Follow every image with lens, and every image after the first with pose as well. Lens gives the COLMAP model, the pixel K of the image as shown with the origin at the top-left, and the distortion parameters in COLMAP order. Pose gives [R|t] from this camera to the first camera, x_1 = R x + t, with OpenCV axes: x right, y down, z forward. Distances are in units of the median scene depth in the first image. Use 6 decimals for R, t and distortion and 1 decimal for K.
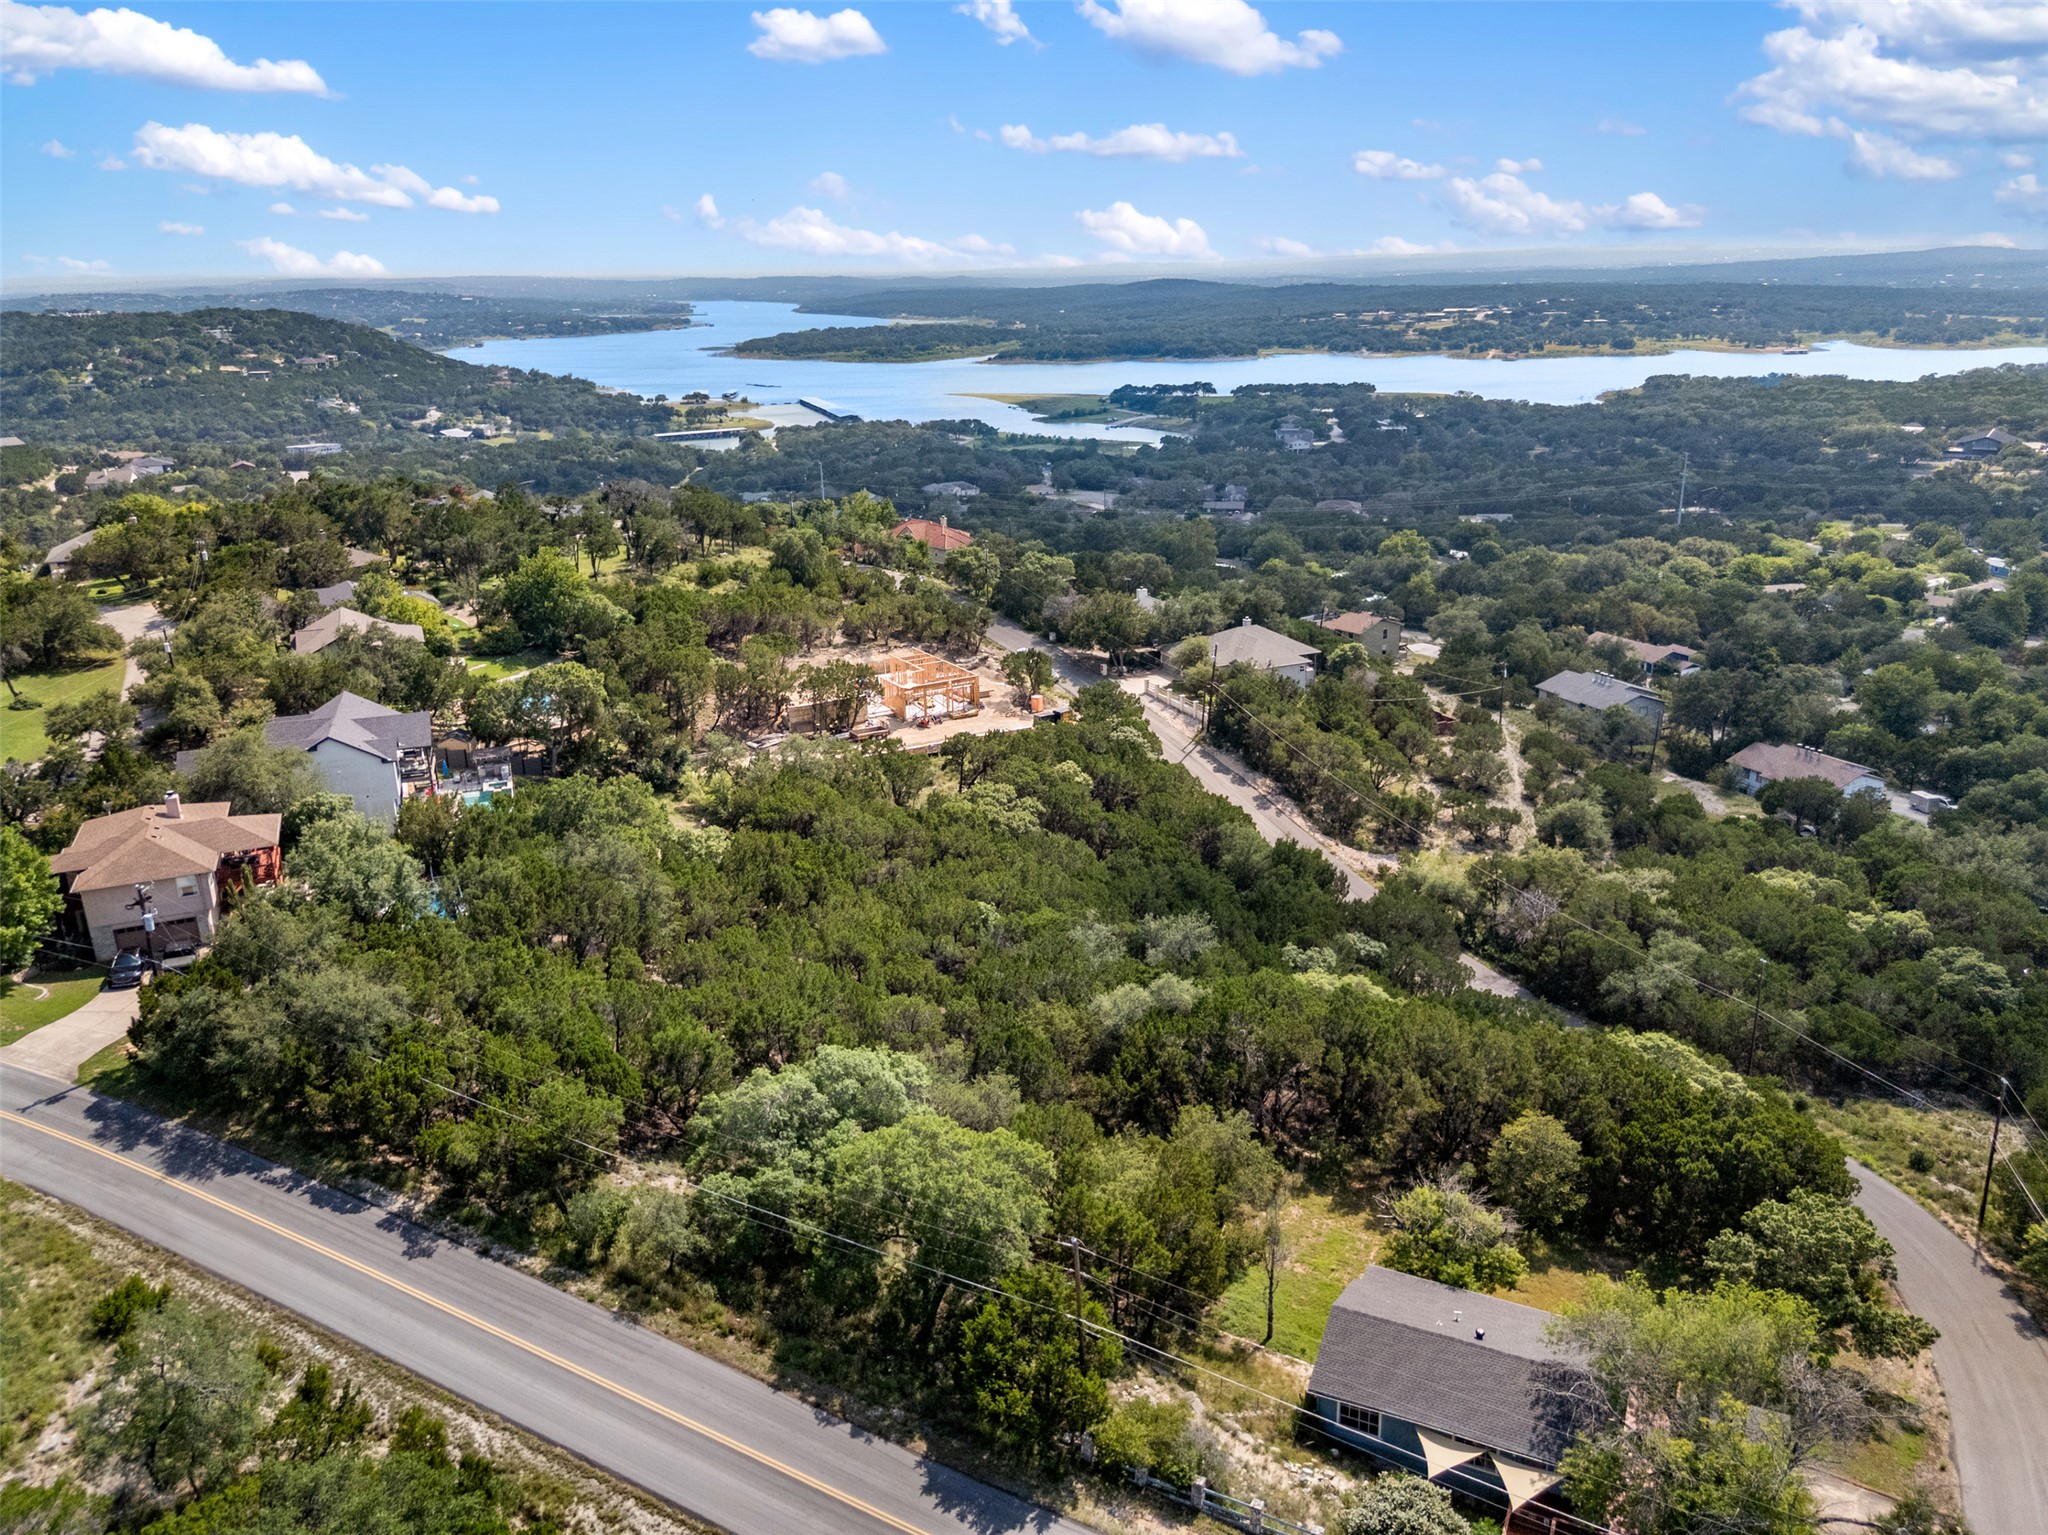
lens RADIAL K [[1512.7, 0, 1025.5], [0, 1512.7, 772.6], [0, 0, 1]] dist [0.061723, -0.055465]
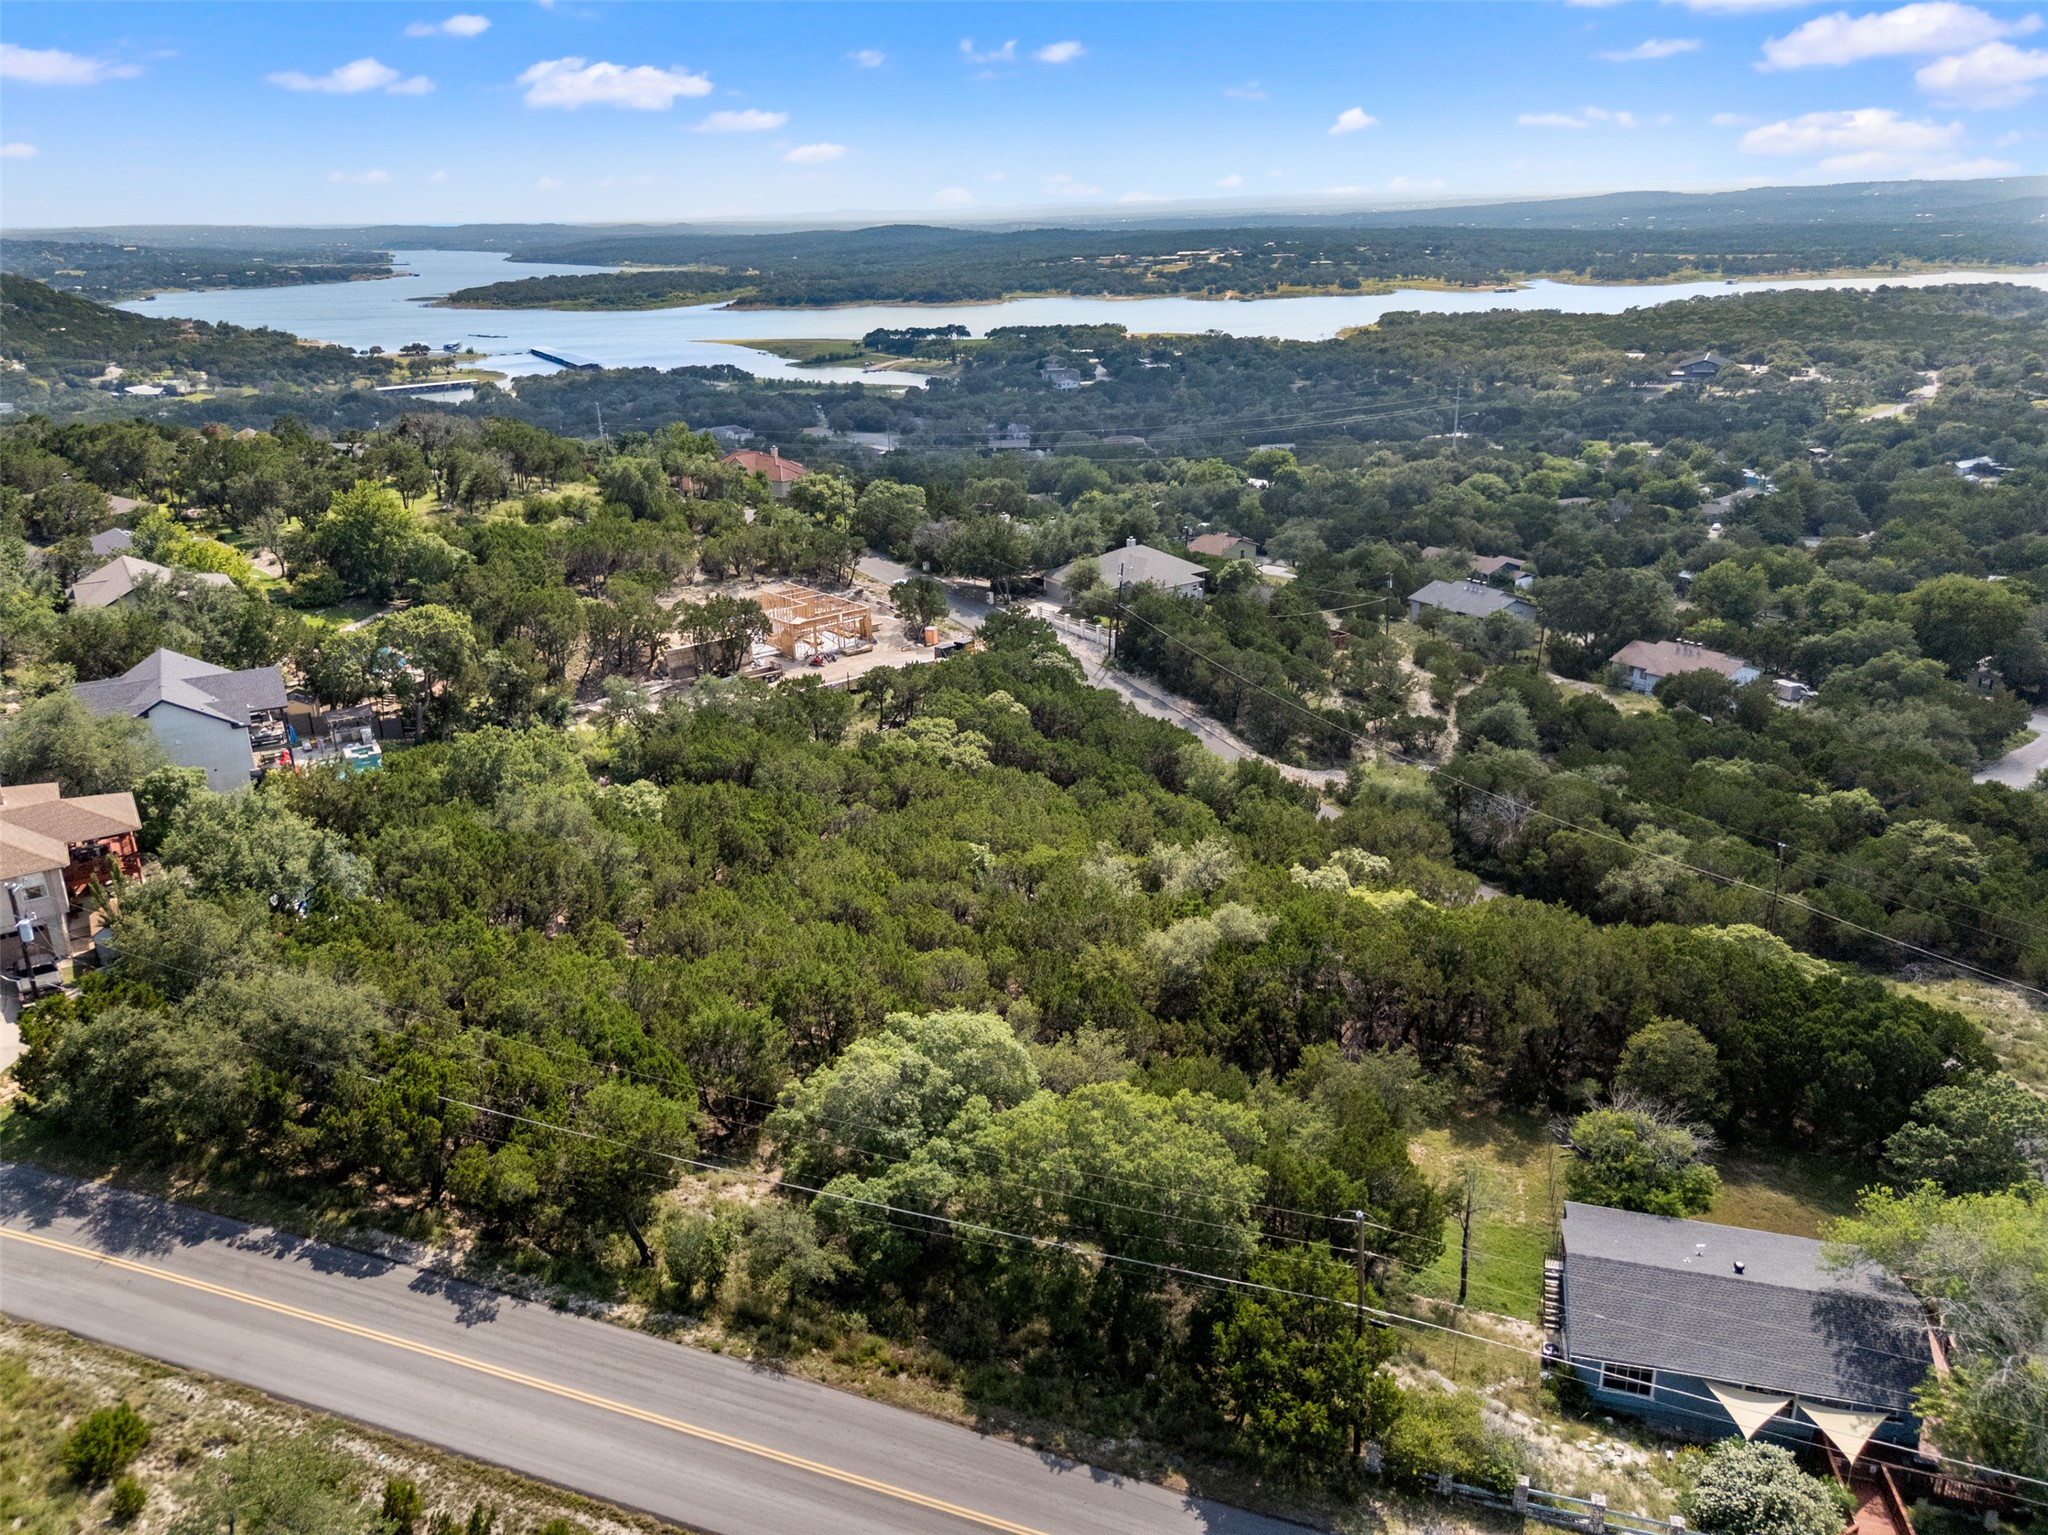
lens RADIAL K [[1512.7, 0, 1026.6], [0, 1512.7, 771.6], [0, 0, 1]] dist [0.061723, -0.055465]
pose [[0.985292, -0.062915, 0.158873, -0.113489], [0.058200, 0.997720, 0.034163, 0.012215], [-0.160660, -0.024414, 0.986708, 0.093787]]
